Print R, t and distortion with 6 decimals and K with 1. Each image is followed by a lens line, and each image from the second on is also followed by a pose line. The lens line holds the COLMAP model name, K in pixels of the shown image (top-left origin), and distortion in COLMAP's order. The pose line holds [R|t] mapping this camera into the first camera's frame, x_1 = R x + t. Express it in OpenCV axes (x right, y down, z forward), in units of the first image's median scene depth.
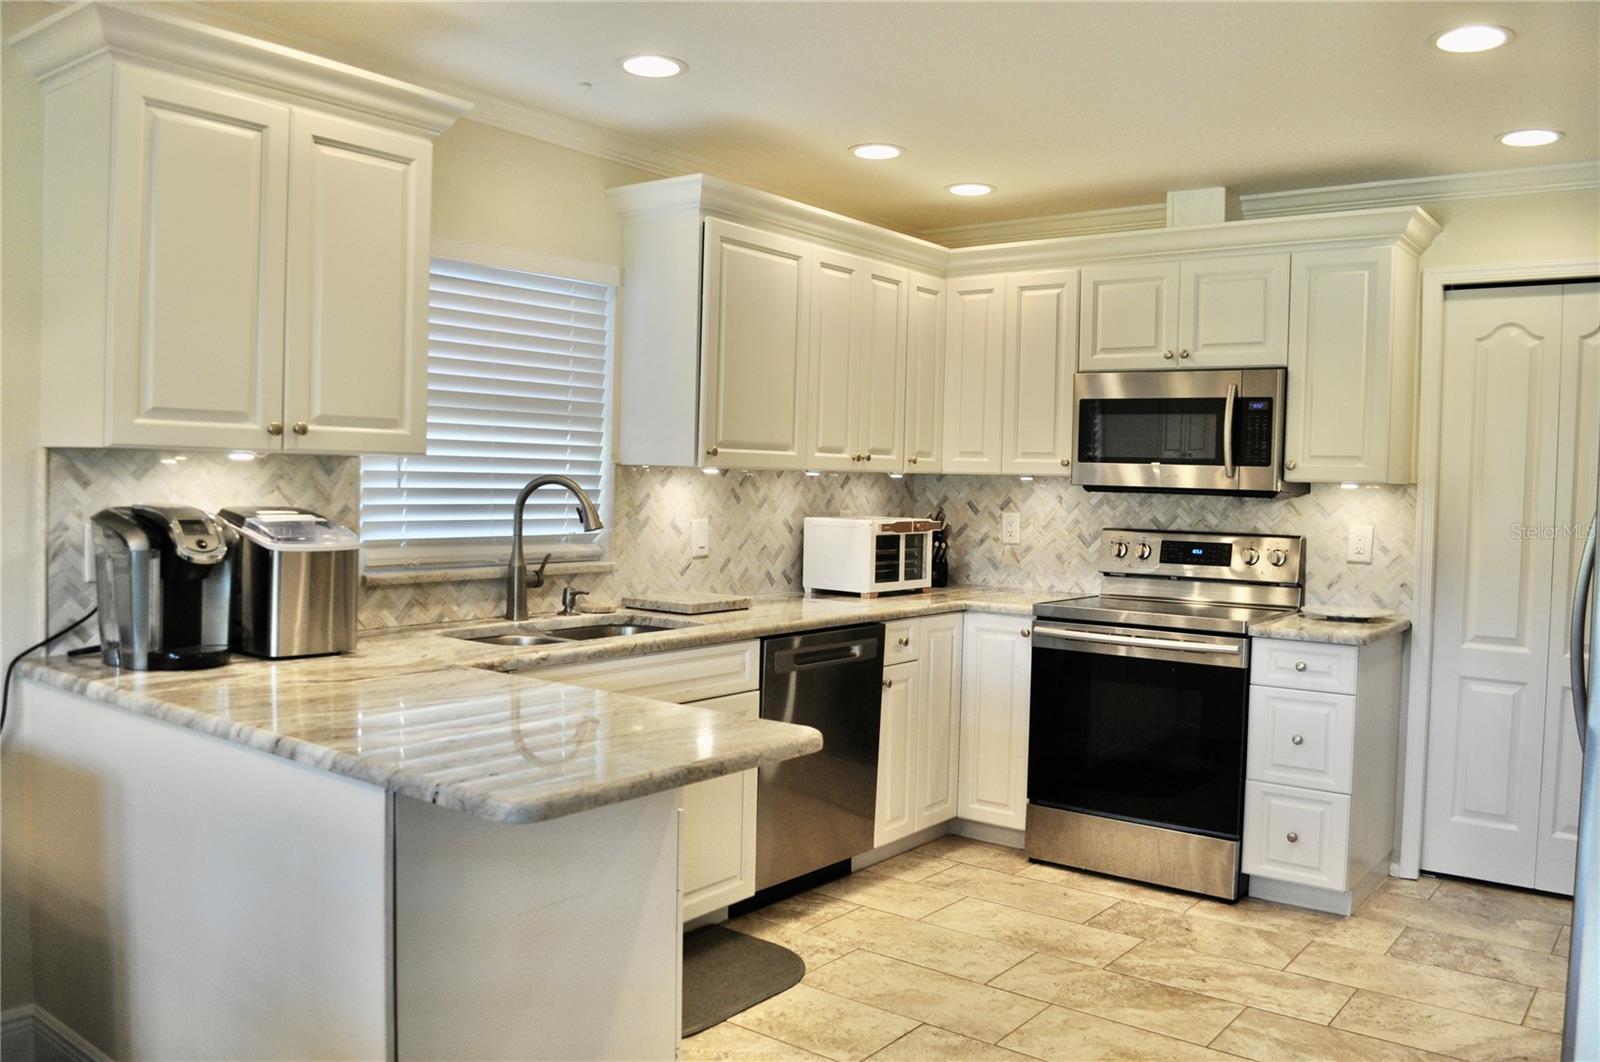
lens RADIAL K [[1264.2, 0, 816.1], [0, 1264.2, 529.7], [0, 0, 1]] dist [-0.078995, 0.005092]
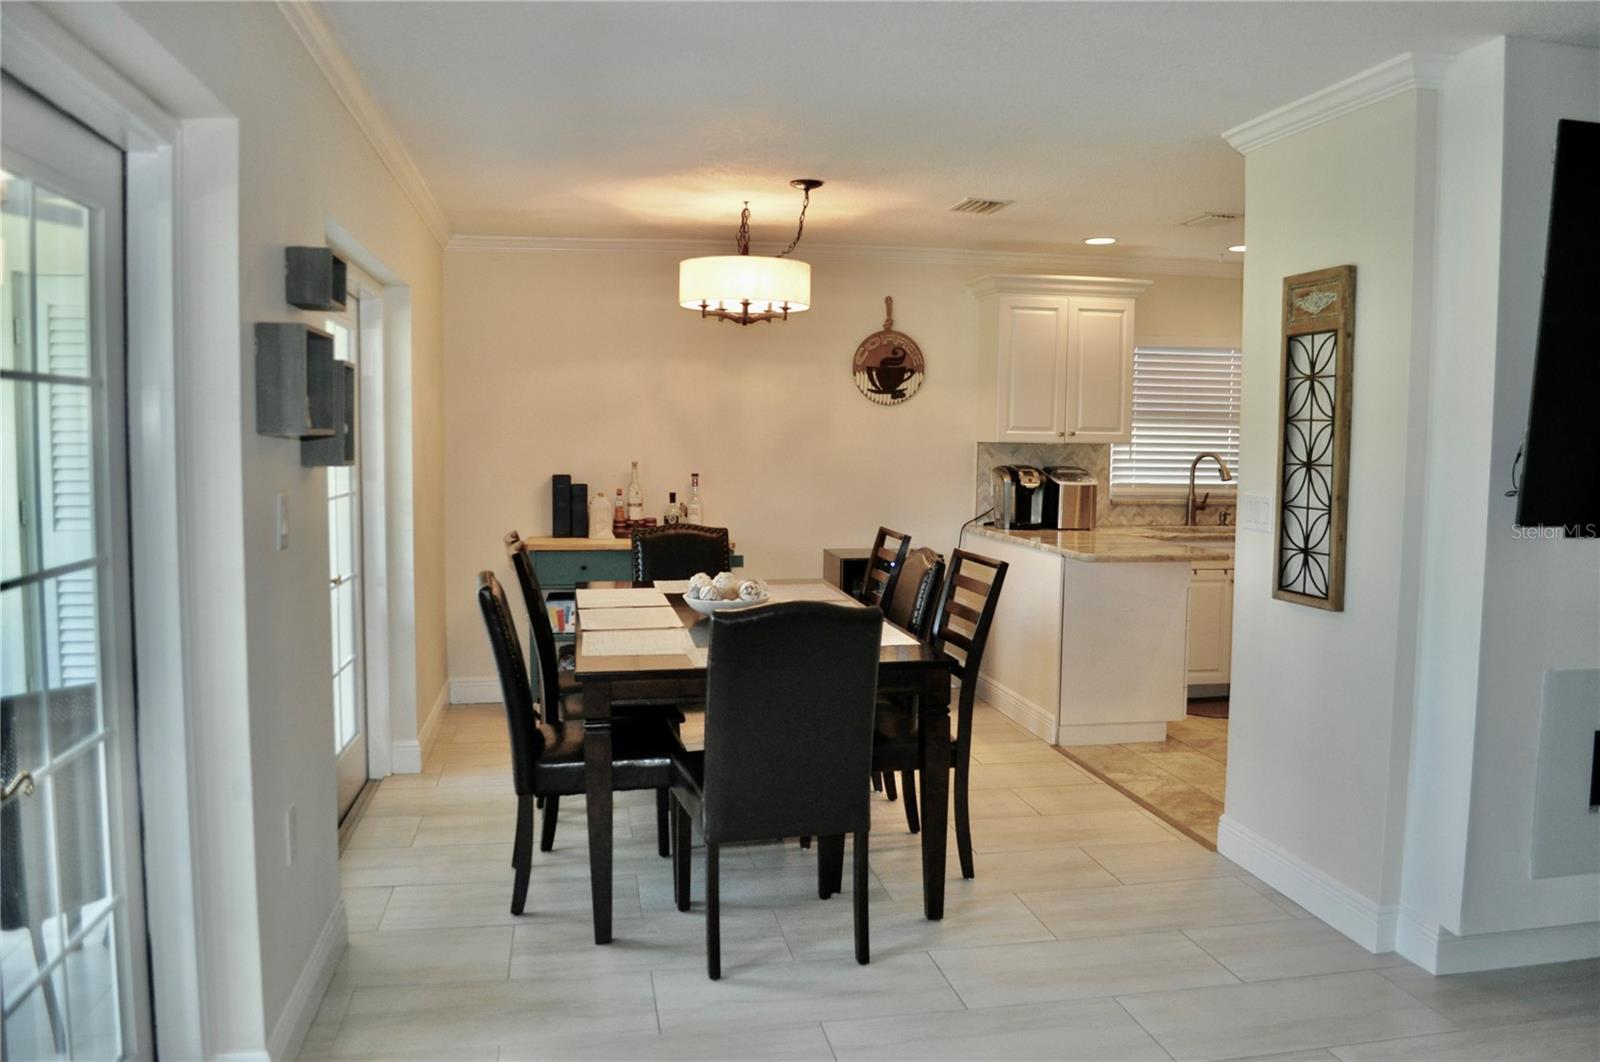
lens RADIAL K [[1289.3, 0, 800.0], [0, 1289.3, 531.0], [0, 0, 1]] dist [-0.061832, 0.009043]
pose [[0.731747, 0.036504, -0.680598, 0.541720], [-0.024088, 0.999326, 0.027700, 0.030663], [0.681150, -0.003875, 0.732133, -0.705701]]
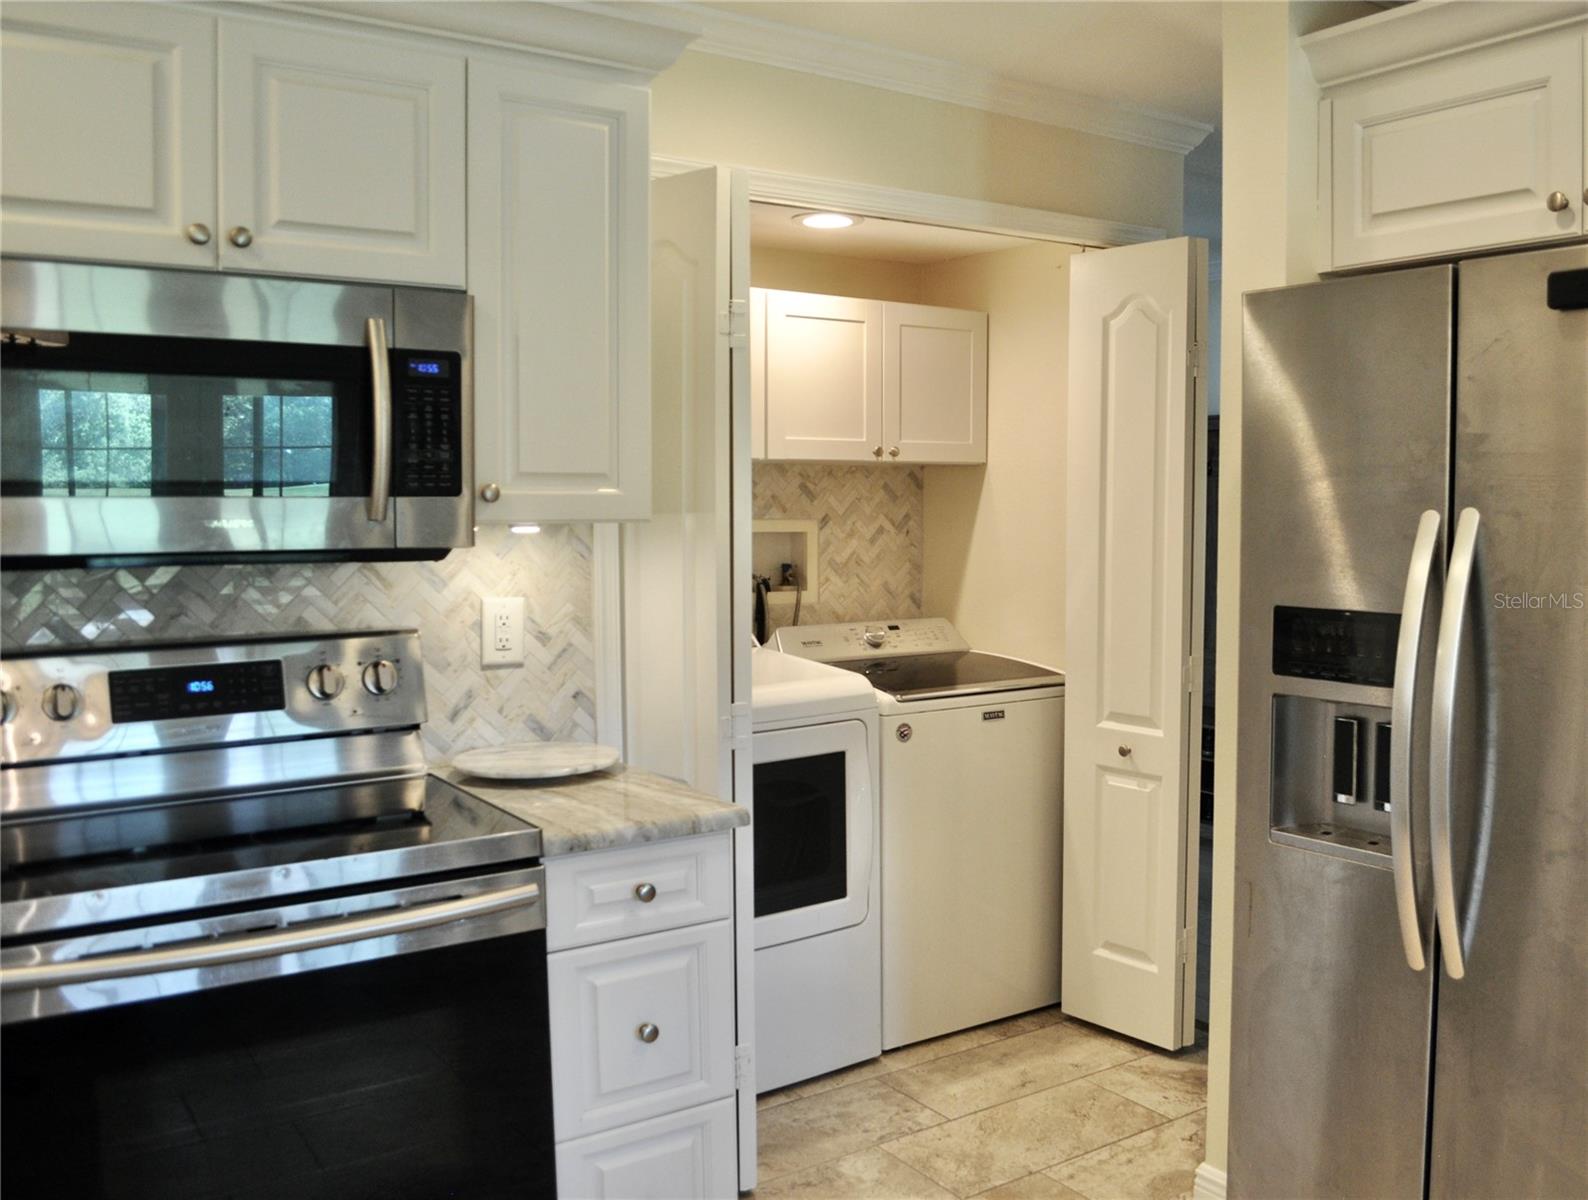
lens RADIAL K [[1419.2, 0, 922.3], [0, 1419.2, 600.5], [0, 0, 1]] dist [-0.070519, -0.016266]
pose [[0.280640, -0.092068, 0.955387, -0.116705], [0.046763, 0.995518, 0.082199, -0.050079], [-0.958673, 0.021608, 0.283687, 0.724006]]
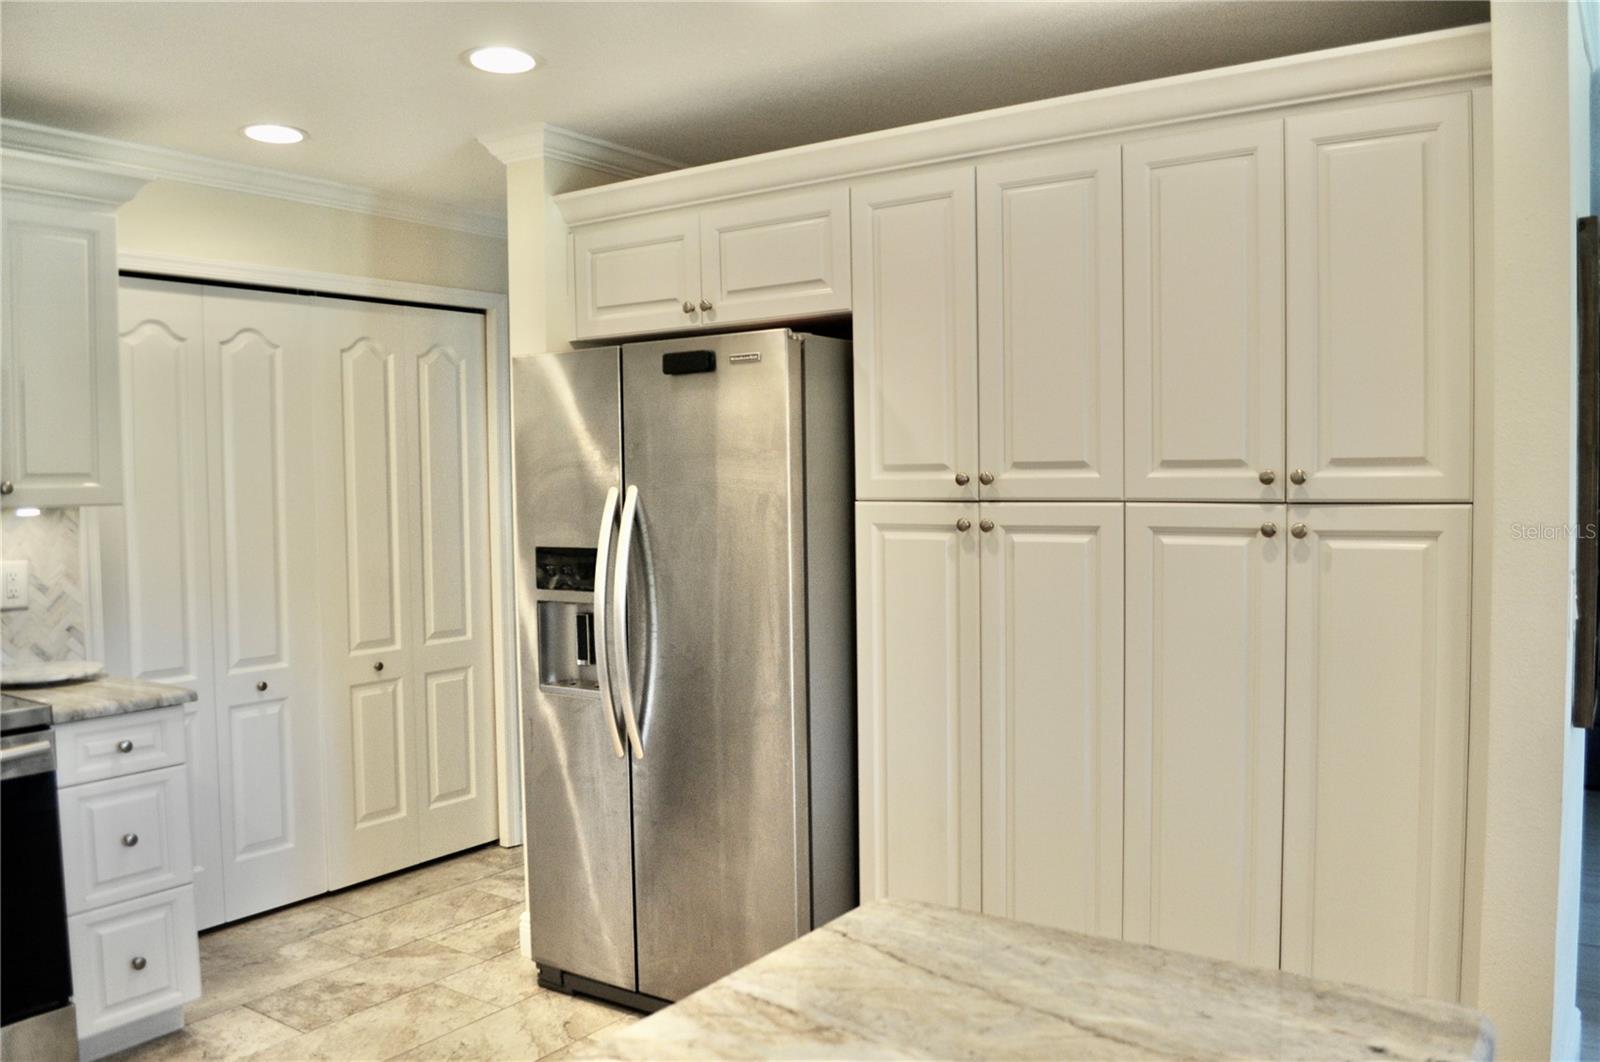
lens RADIAL K [[1264.2, 0, 816.1], [0, 1264.2, 529.7], [0, 0, 1]] dist [-0.078995, 0.005092]
pose [[-0.037928, -0.068524, 0.996928, -0.380871], [0.055533, 0.995960, 0.070570, -0.054793], [-0.997736, 0.058039, -0.033969, 0.586744]]
